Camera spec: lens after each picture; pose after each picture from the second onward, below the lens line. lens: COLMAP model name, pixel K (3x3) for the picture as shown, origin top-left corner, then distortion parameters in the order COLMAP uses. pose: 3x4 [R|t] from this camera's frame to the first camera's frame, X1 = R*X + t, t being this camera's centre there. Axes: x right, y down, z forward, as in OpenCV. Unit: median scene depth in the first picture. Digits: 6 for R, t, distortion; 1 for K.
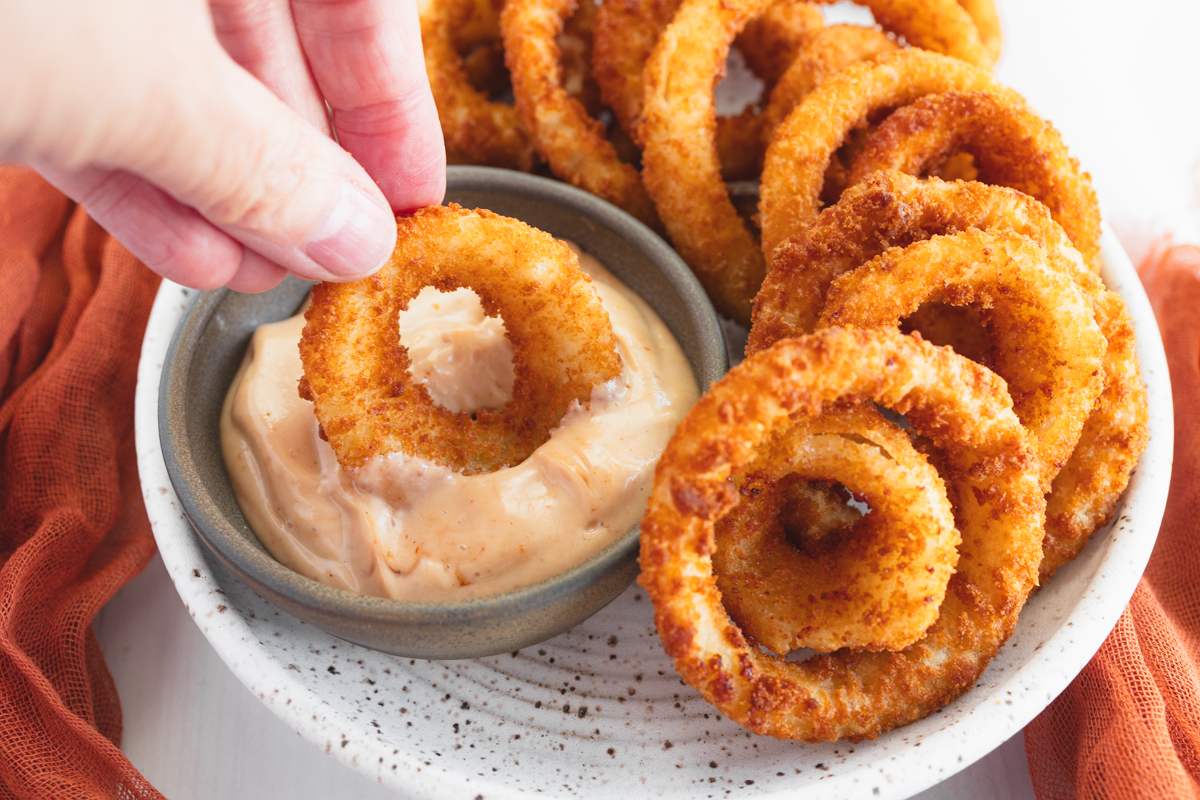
lens RADIAL K [[1275.3, 0, 600.0], [0, 1275.3, 400.0], [0, 0, 1]] dist [0.031610, 0.003046]
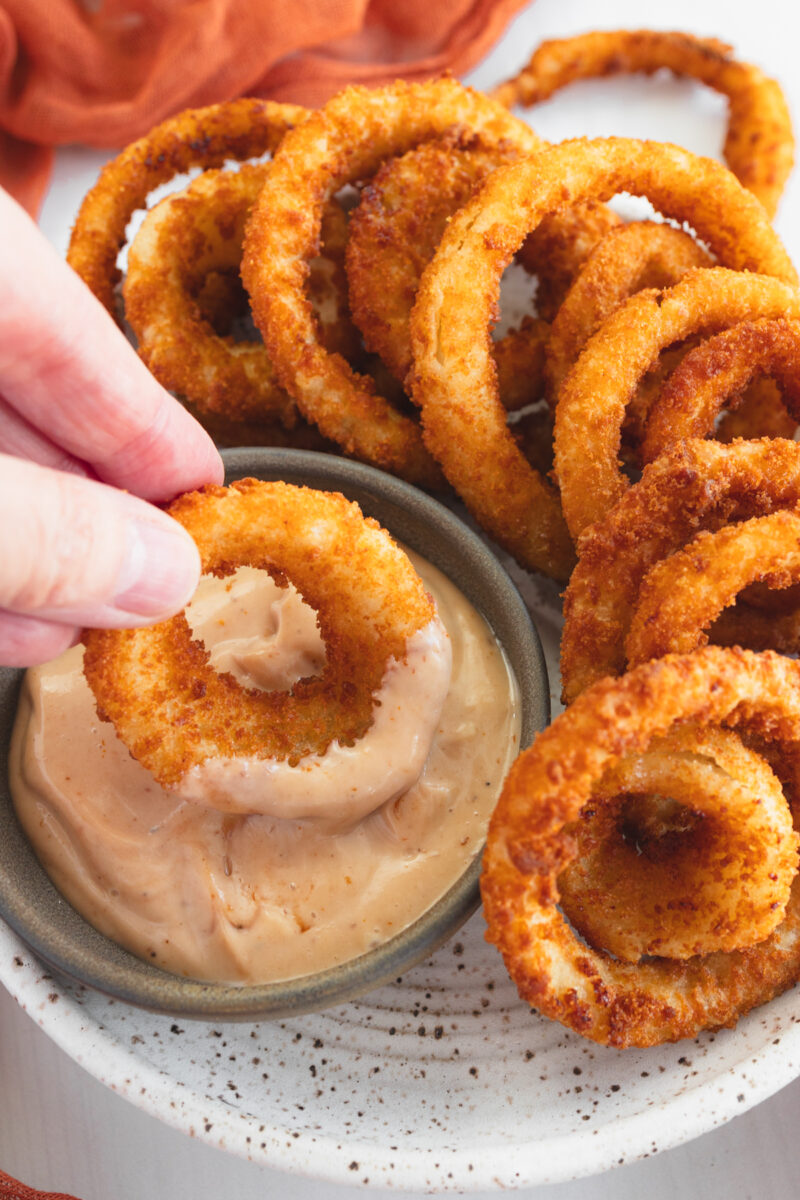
lens RADIAL K [[1526.4, 0, 475.5], [0, 1526.4, 568.1], [0, 0, 1]] dist [0.026234, -0.019302]
pose [[0.989174, -0.133243, 0.061498, -0.010889], [0.121431, 0.978481, 0.166822, -0.309908], [-0.082403, -0.157548, 0.984067, -0.104735]]
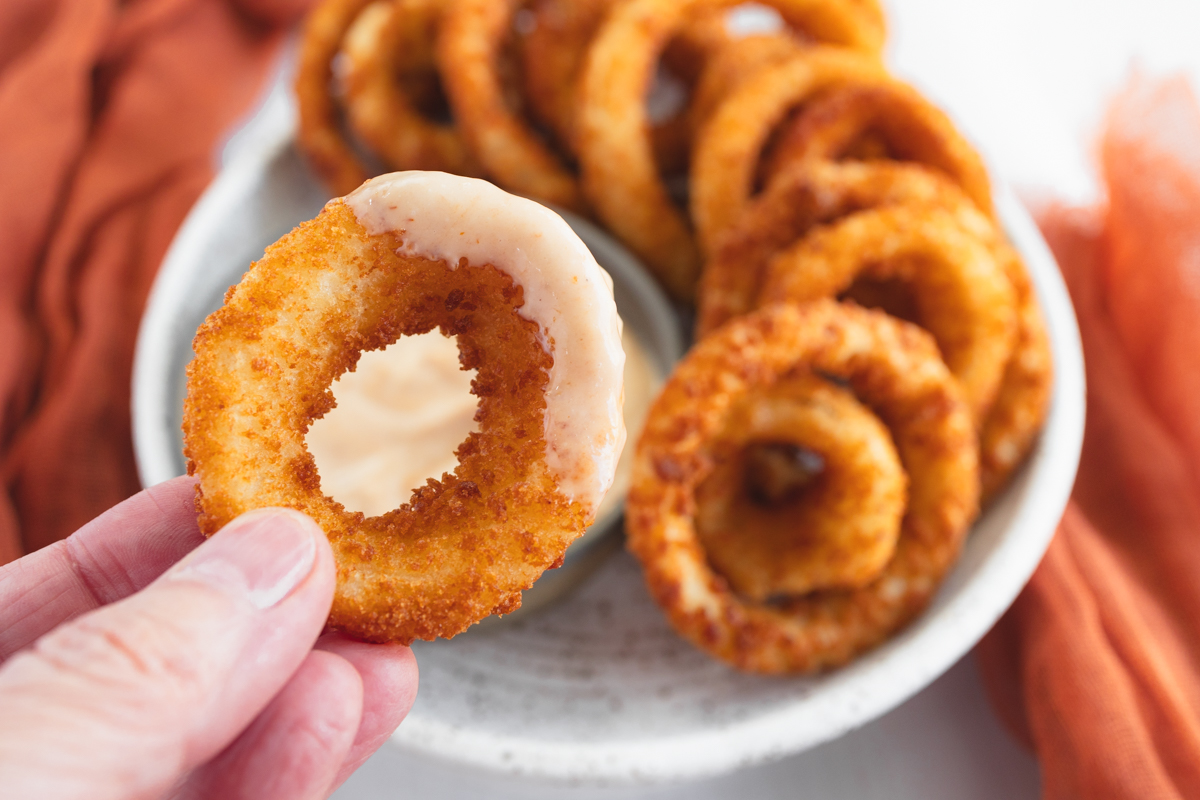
lens RADIAL K [[1275.3, 0, 600.0], [0, 1275.3, 400.0], [0, 0, 1]] dist [0.031610, 0.003046]
pose [[0.993178, -0.099840, 0.060243, -0.045940], [0.099731, 0.995003, 0.004828, 0.004928], [-0.060424, 0.001213, 0.998172, -0.111282]]
